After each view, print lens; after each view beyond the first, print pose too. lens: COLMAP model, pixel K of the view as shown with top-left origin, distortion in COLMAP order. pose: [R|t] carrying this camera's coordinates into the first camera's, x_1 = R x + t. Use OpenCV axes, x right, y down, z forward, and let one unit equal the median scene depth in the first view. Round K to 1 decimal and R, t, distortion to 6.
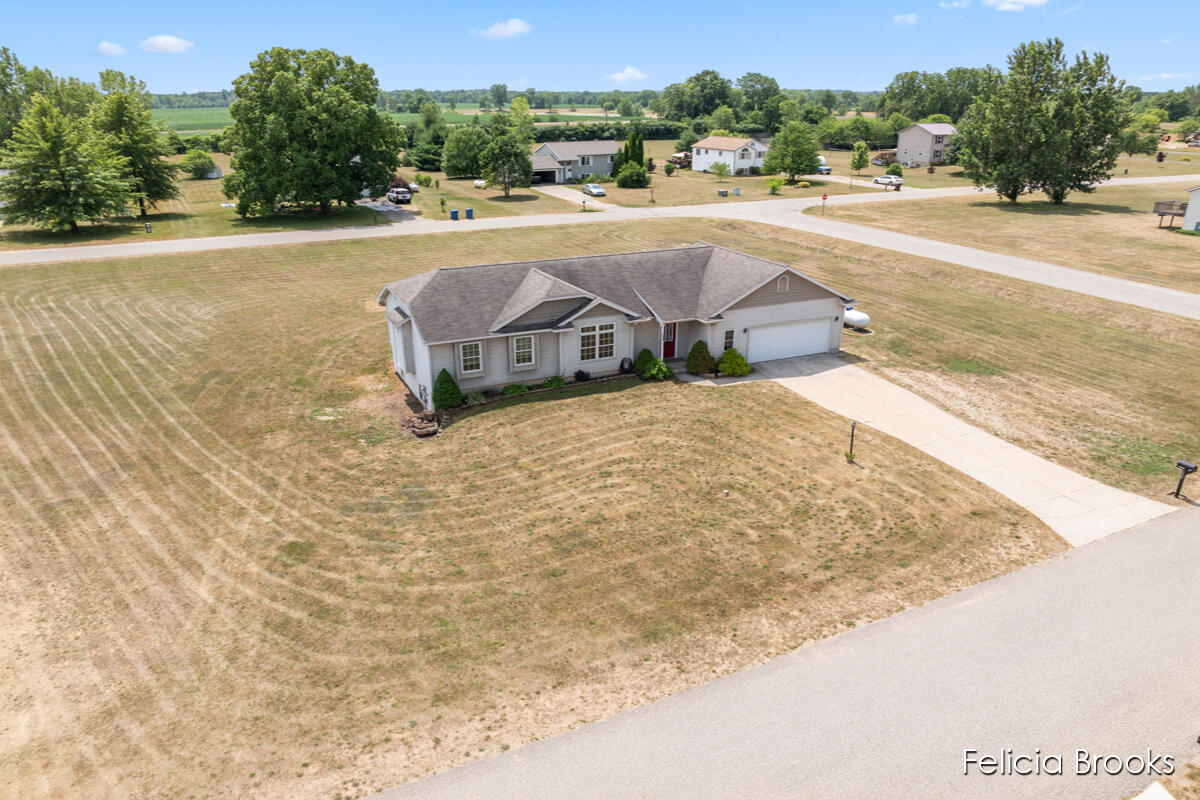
lens RADIAL K [[832.3, 0, 600.6], [0, 832.3, 472.0], [0, 0, 1]] dist [-0.040030, 0.000934]
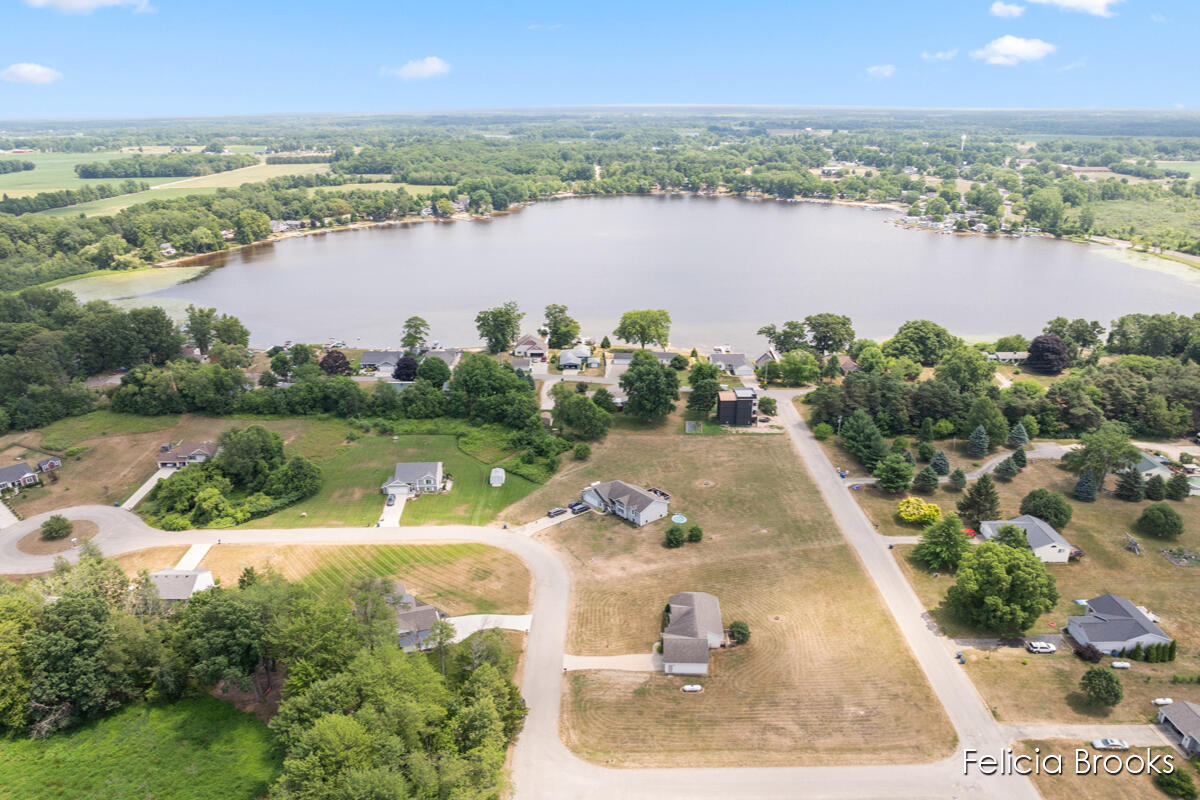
lens RADIAL K [[859.0, 0, 600.0], [0, 859.0, 400.0], [0, 0, 1]] dist [-0.002045, -0.076150]
pose [[-0.456378, 0.296118, -0.839067, 3.577652], [-0.363808, 0.798473, 0.479671, -3.107974], [0.812011, 0.524171, -0.256675, 1.276493]]
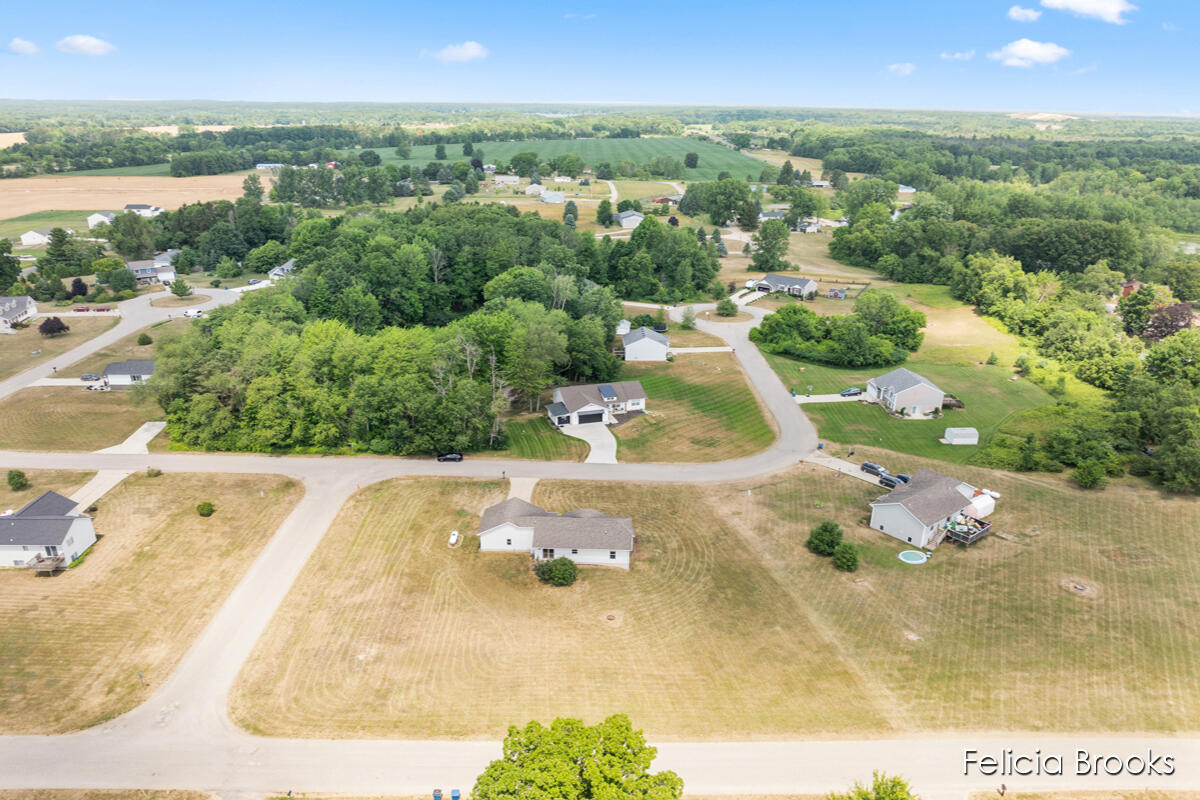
lens RADIAL K [[859.0, 0, 600.0], [0, 859.0, 400.0], [0, 0, 1]] dist [-0.002045, -0.076150]
pose [[-0.893487, -0.158337, 0.420251, -1.448006], [0.176420, 0.736803, 0.652685, -2.735520], [-0.412987, 0.657306, -0.630390, 2.832218]]
